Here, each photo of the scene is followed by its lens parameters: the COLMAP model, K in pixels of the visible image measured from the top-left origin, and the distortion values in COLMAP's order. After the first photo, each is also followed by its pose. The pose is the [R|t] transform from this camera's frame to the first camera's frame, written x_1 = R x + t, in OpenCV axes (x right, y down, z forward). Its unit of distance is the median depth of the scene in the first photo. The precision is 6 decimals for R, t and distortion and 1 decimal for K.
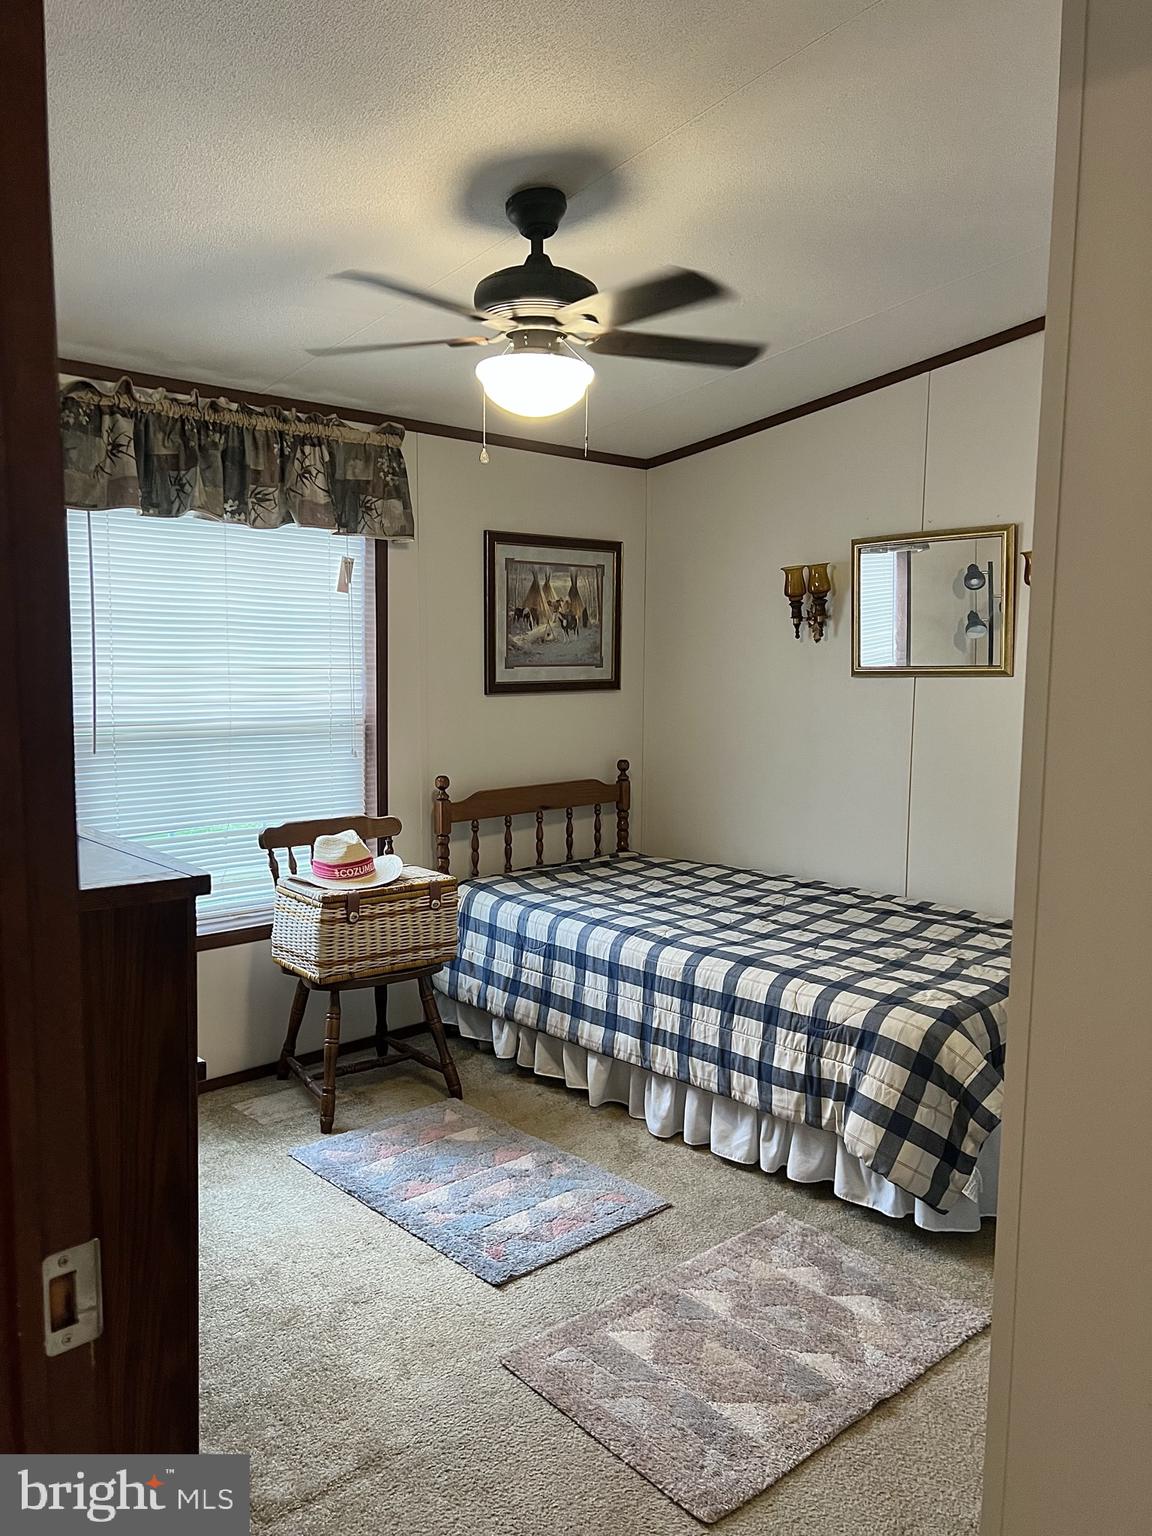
lens RADIAL K [[1149.7, 0, 580.8], [0, 1149.7, 774.8], [0, 0, 1]] dist [0.119646, -0.274988]
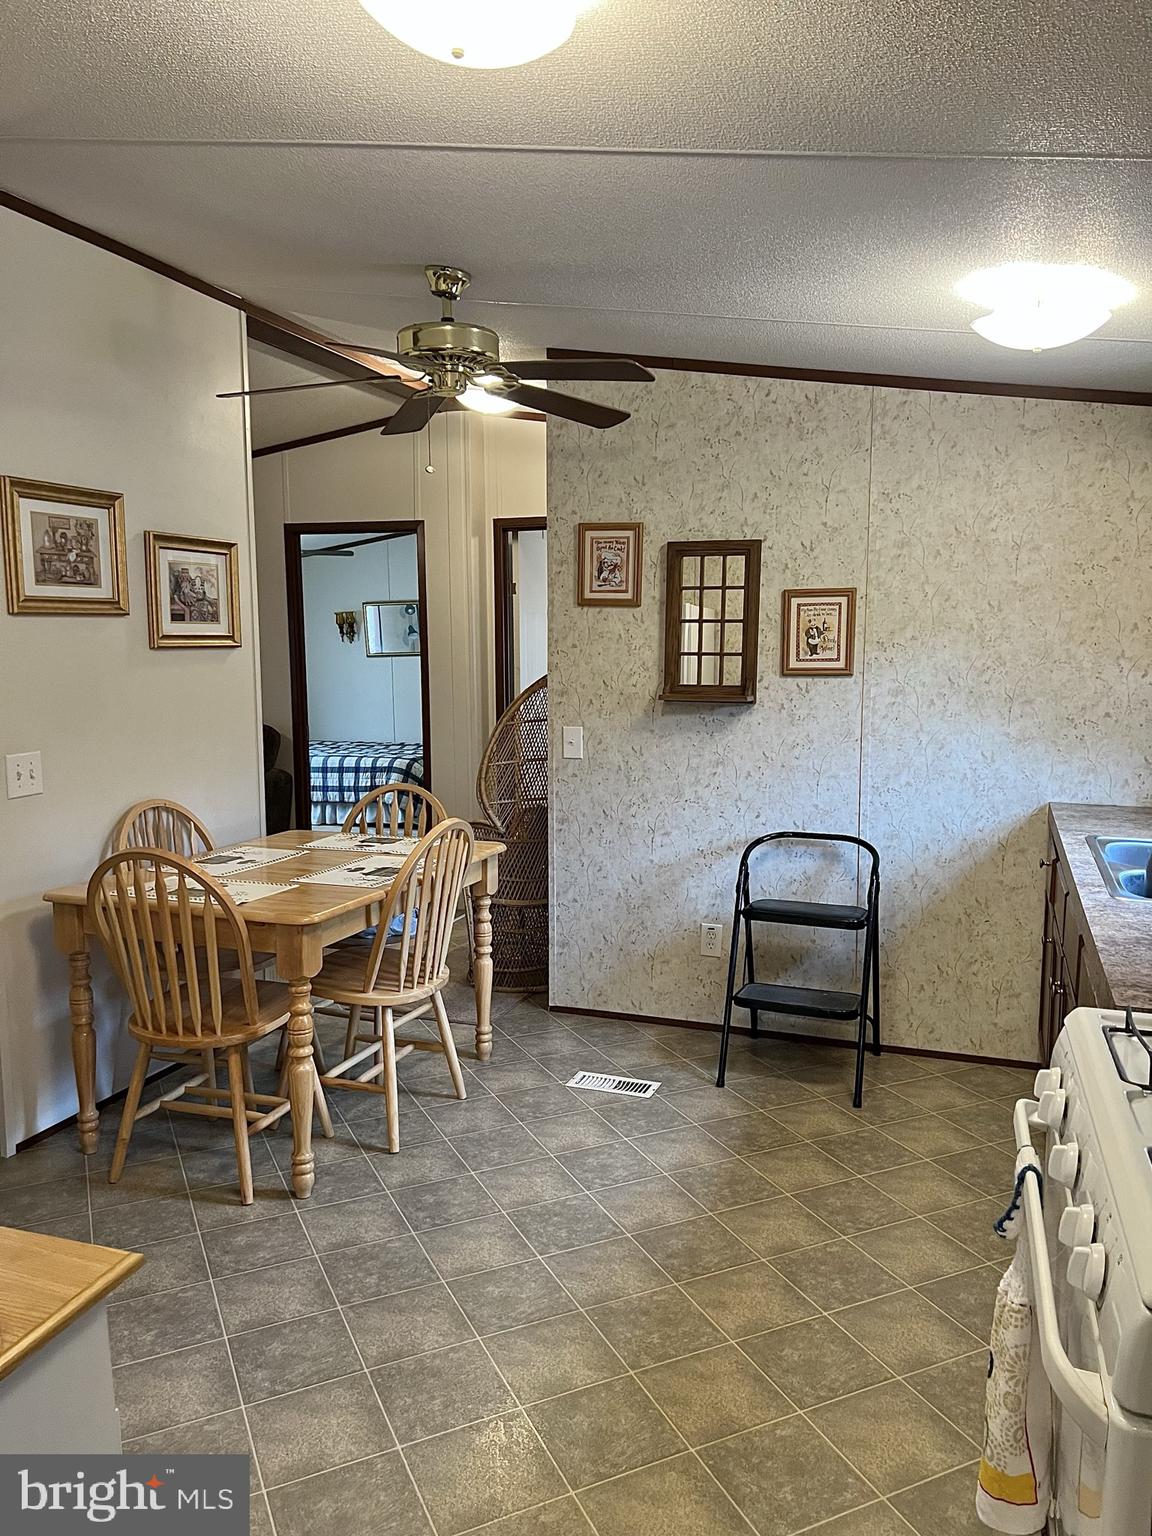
lens RADIAL K [[1149.7, 0, 580.8], [0, 1149.7, 774.8], [0, 0, 1]] dist [0.119646, -0.274988]
pose [[0.892484, -0.074157, 0.444942, -0.615927], [0.070061, 0.997212, 0.025670, 0.174484], [-0.445605, 0.008263, 0.895191, -1.833802]]
